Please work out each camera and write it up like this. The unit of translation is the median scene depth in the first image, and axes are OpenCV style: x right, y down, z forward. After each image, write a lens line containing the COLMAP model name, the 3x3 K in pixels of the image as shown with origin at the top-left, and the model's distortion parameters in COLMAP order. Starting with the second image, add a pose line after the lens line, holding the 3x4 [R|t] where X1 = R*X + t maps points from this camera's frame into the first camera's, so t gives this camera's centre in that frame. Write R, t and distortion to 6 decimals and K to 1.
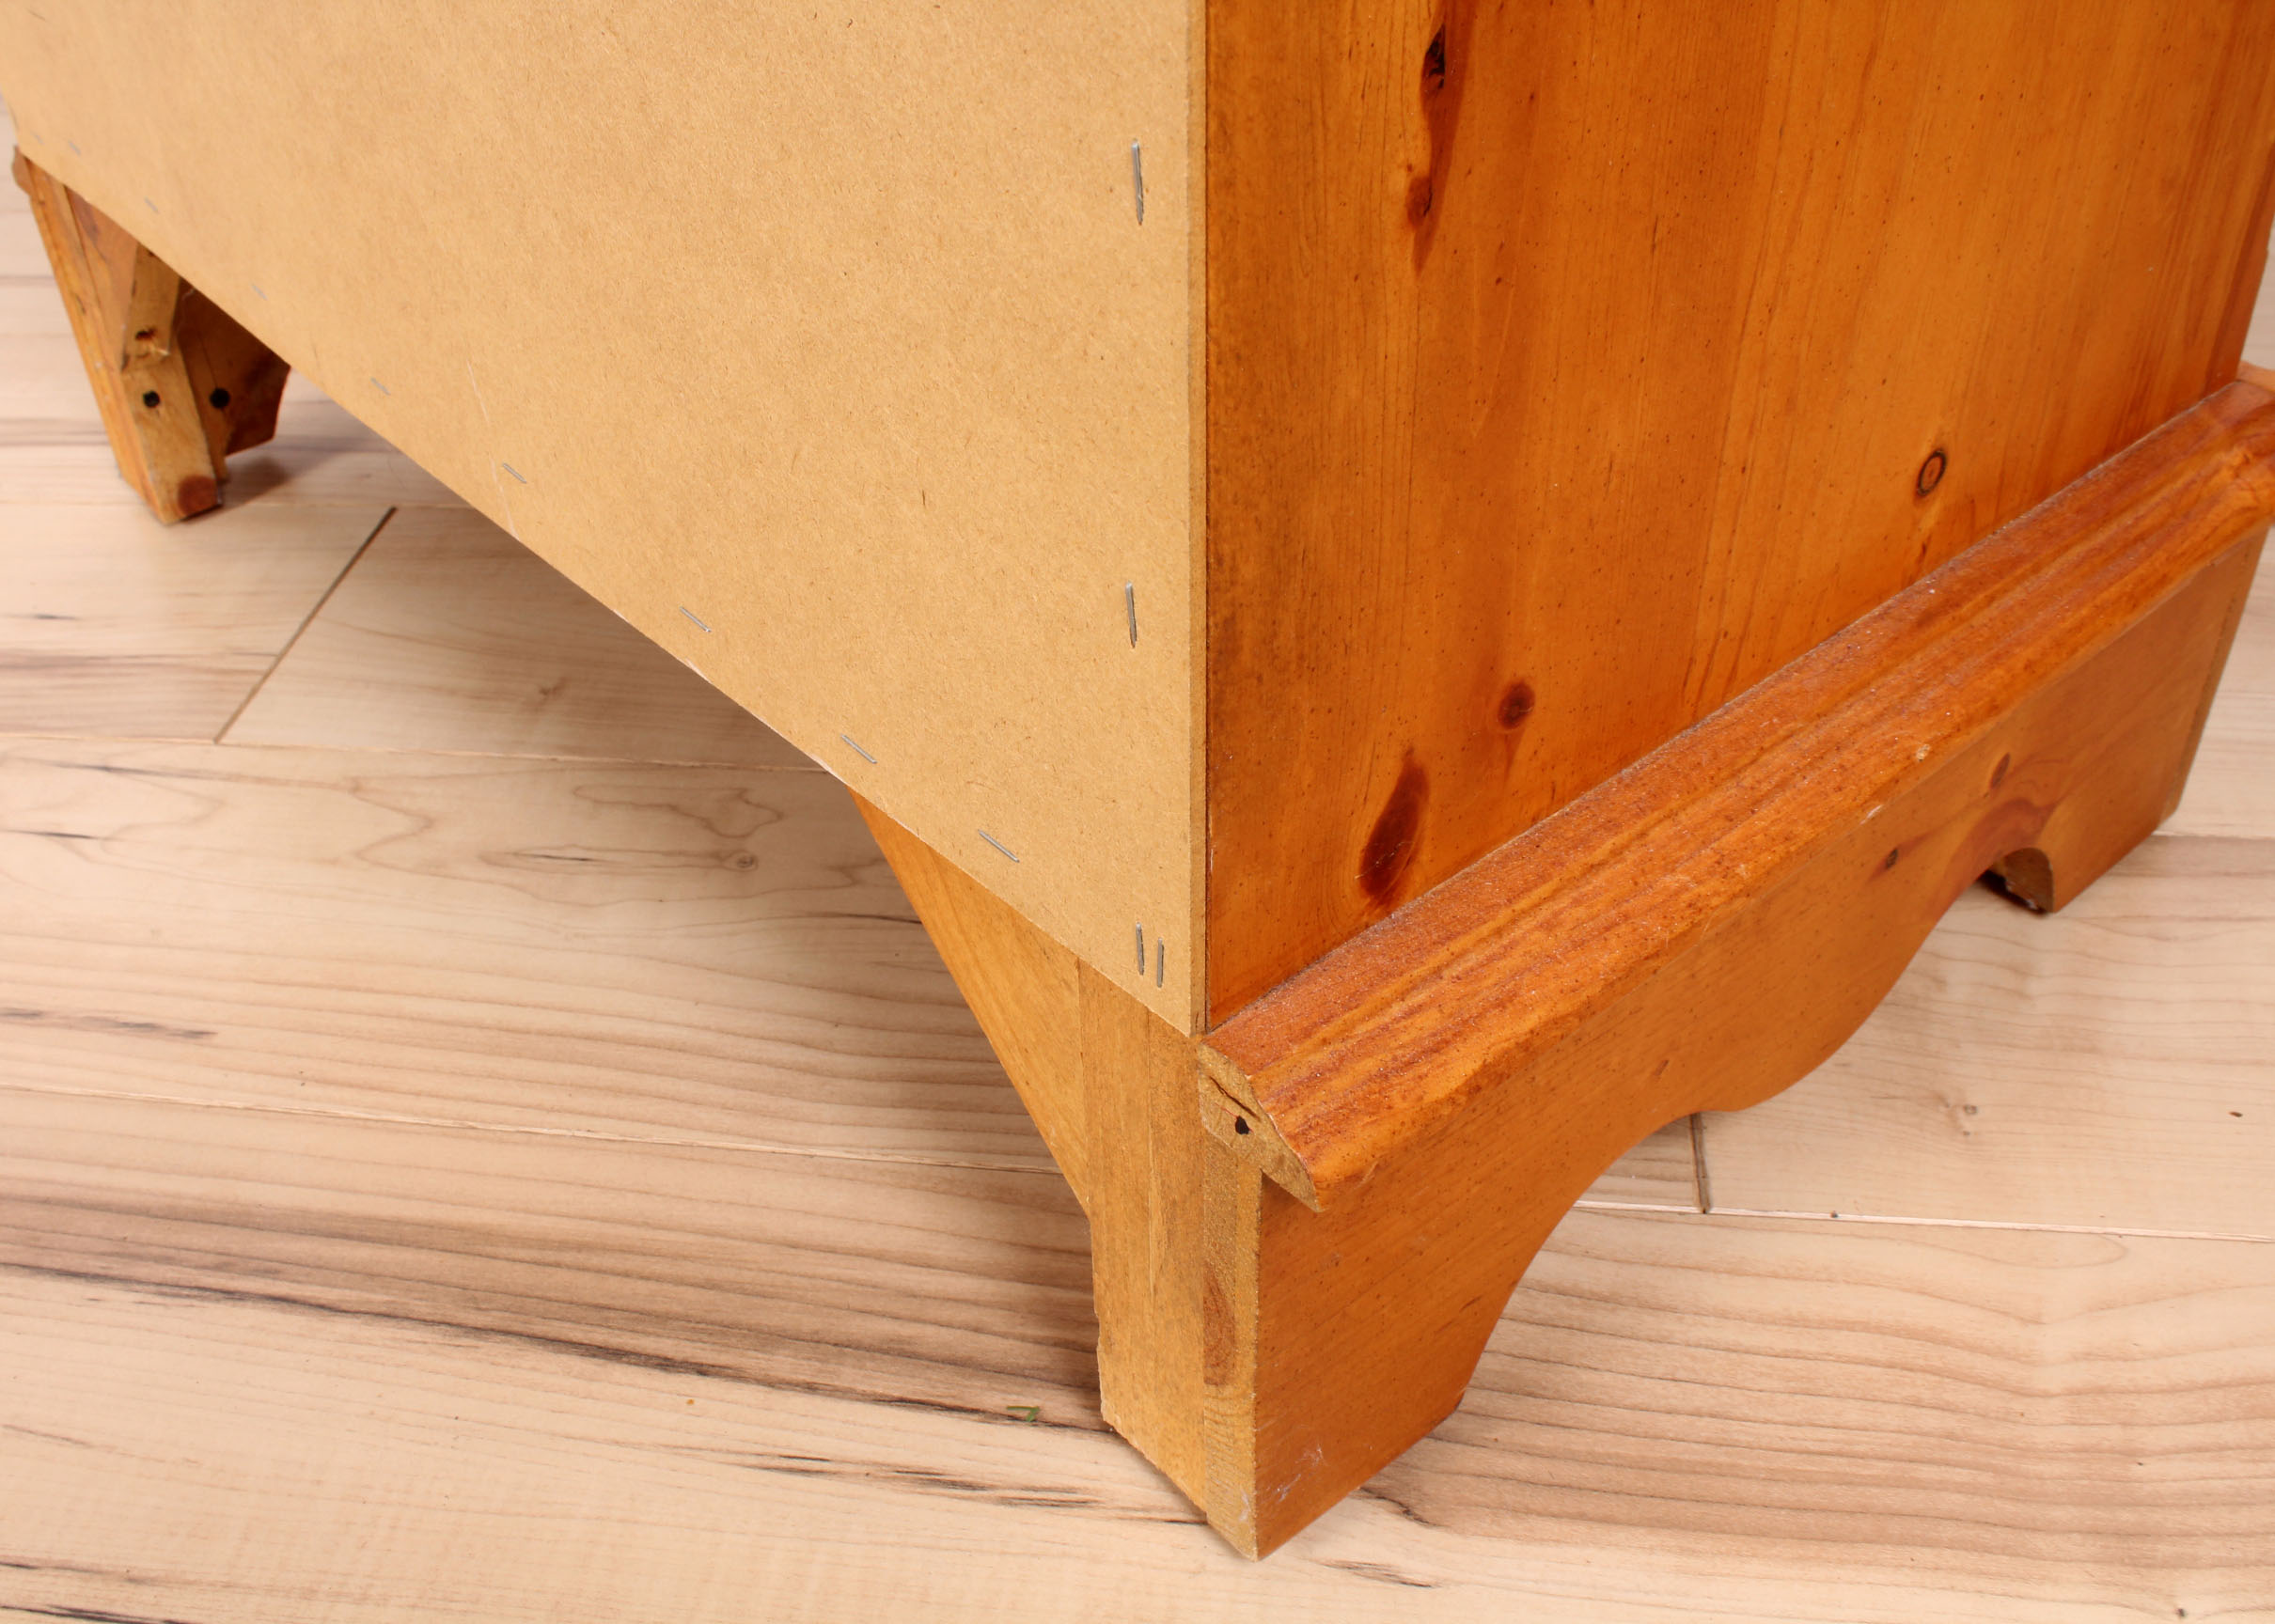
lens RADIAL K [[1795.9, 0, 1139.2], [0, 1795.9, 822.2], [0, 0, 1]] dist [-0.083731, 0.040116]
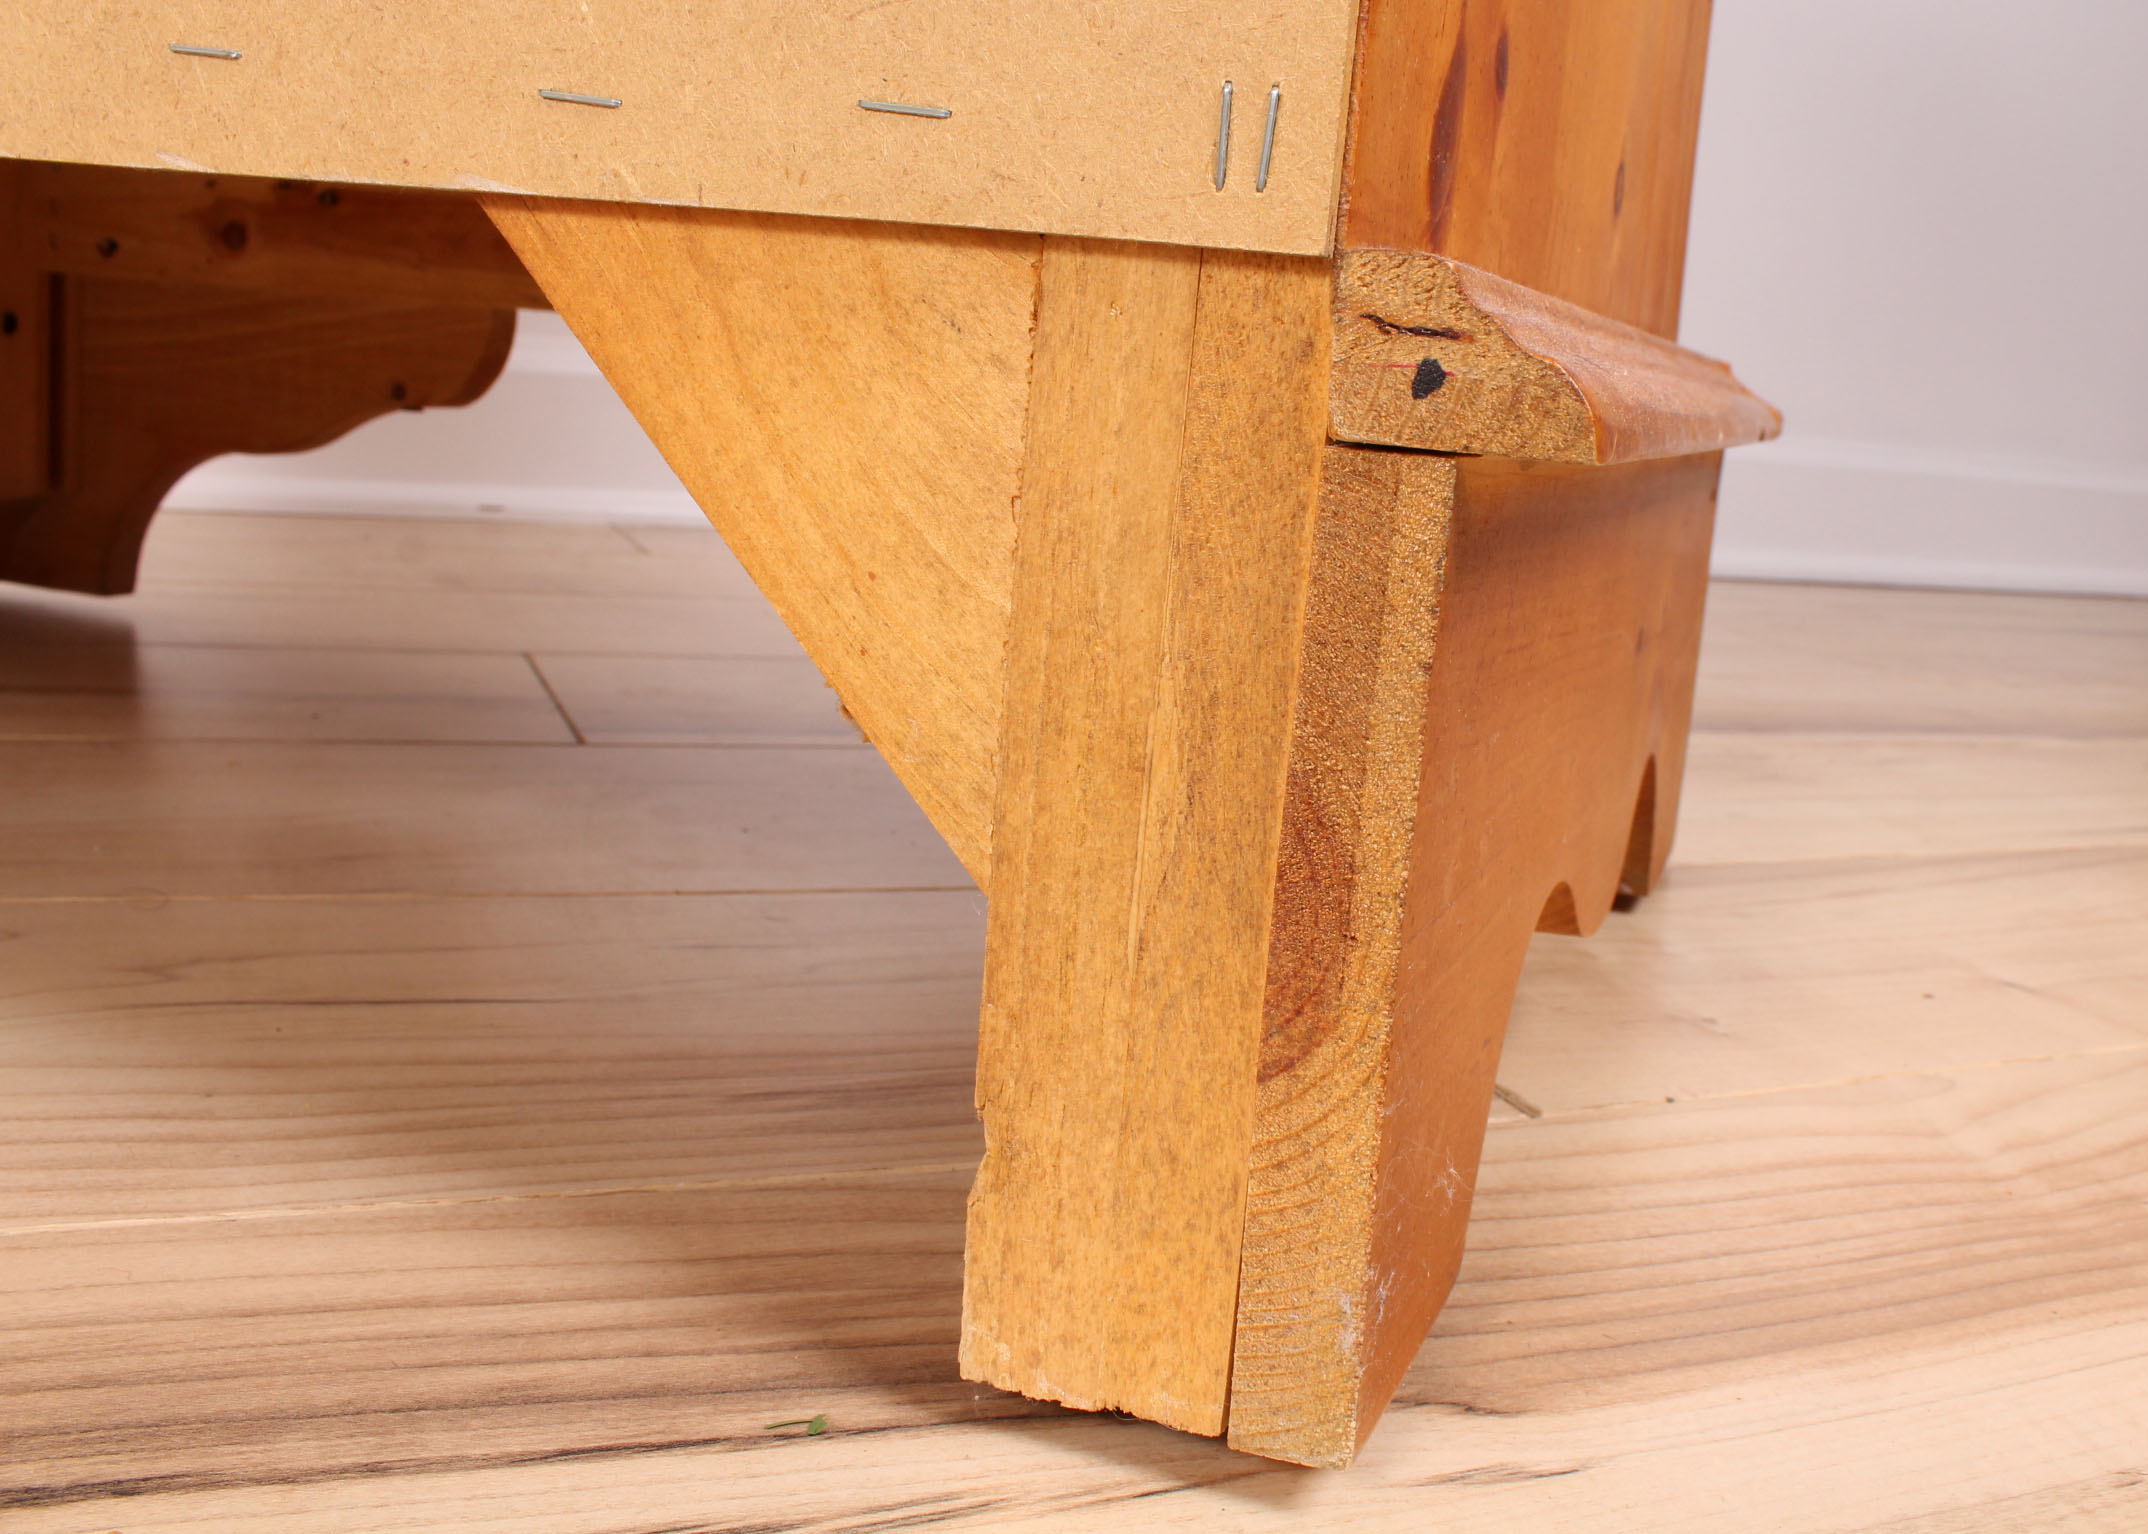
lens RADIAL K [[1889.6, 0, 1092.5], [0, 1889.6, 765.0], [0, 0, 1]] dist [-0.150733, 0.115523]
pose [[0.877683, 0.002115, 0.479237, -0.258862], [0.190607, 0.915954, -0.353124, 0.363397], [-0.439706, 0.401277, 0.803514, 0.421975]]
